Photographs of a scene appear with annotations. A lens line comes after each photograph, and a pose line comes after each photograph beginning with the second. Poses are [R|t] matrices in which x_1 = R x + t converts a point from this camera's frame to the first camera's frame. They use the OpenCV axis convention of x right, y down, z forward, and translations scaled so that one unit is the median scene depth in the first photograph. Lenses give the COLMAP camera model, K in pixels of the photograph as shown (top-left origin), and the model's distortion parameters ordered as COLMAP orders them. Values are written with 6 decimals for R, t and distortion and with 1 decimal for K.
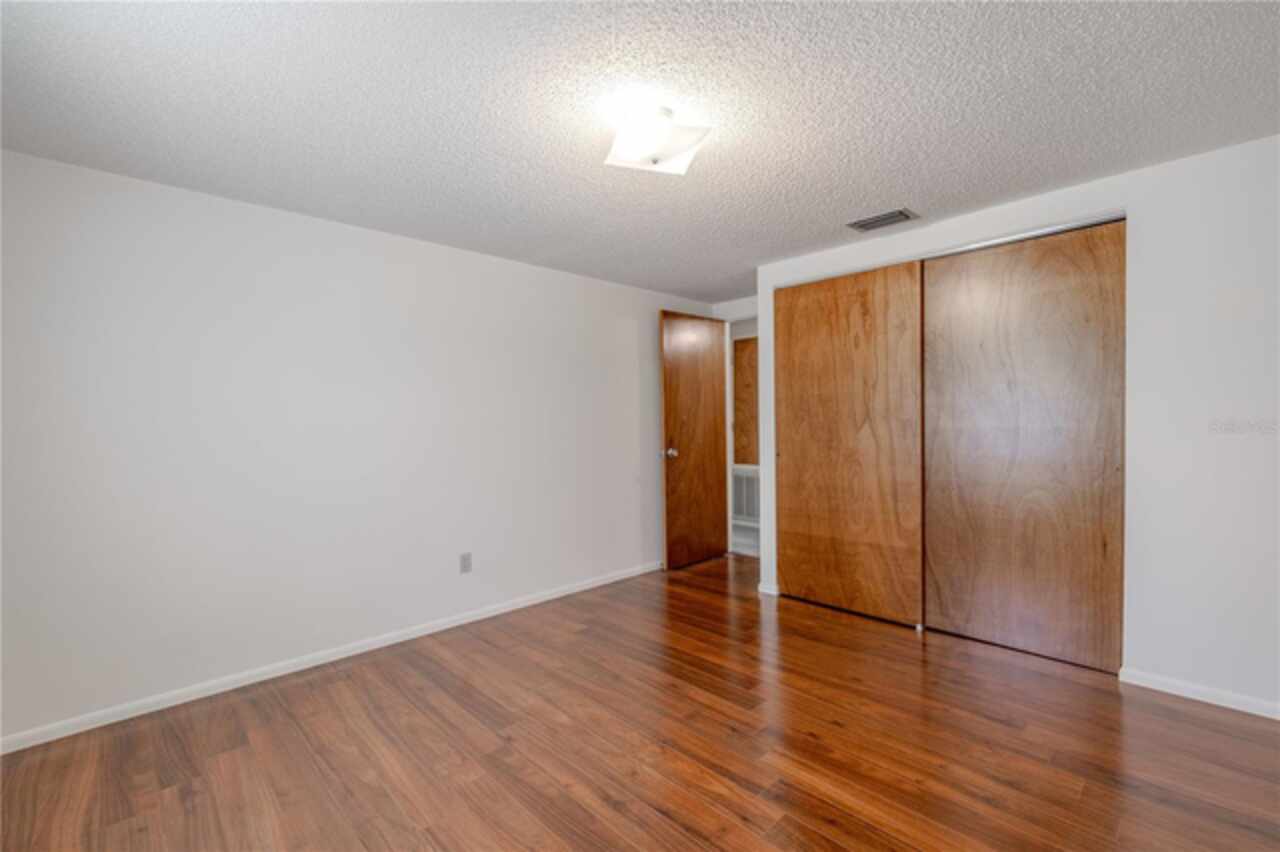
lens RADIAL K [[547.9, 0, 644.0], [0, 547.9, 431.7], [0, 0, 1]] dist [0.001788, 0.000518]
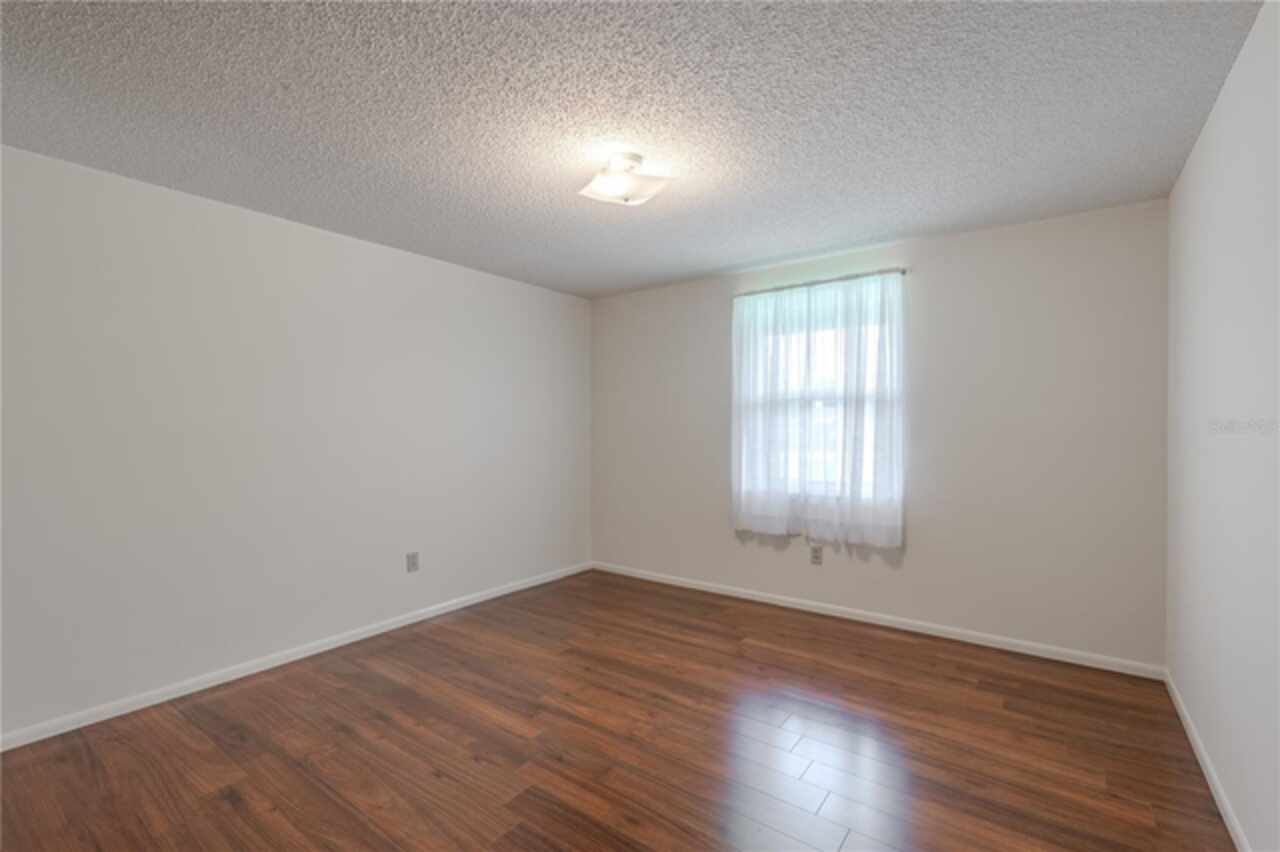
lens RADIAL K [[547.9, 0, 644.0], [0, 547.9, 431.7], [0, 0, 1]] dist [0.001788, 0.000518]
pose [[-0.984649, 0.023012, -0.173022, 0.182500], [0.017634, 0.999314, 0.032554, -0.041023], [0.173653, 0.029004, -0.984380, 2.056588]]
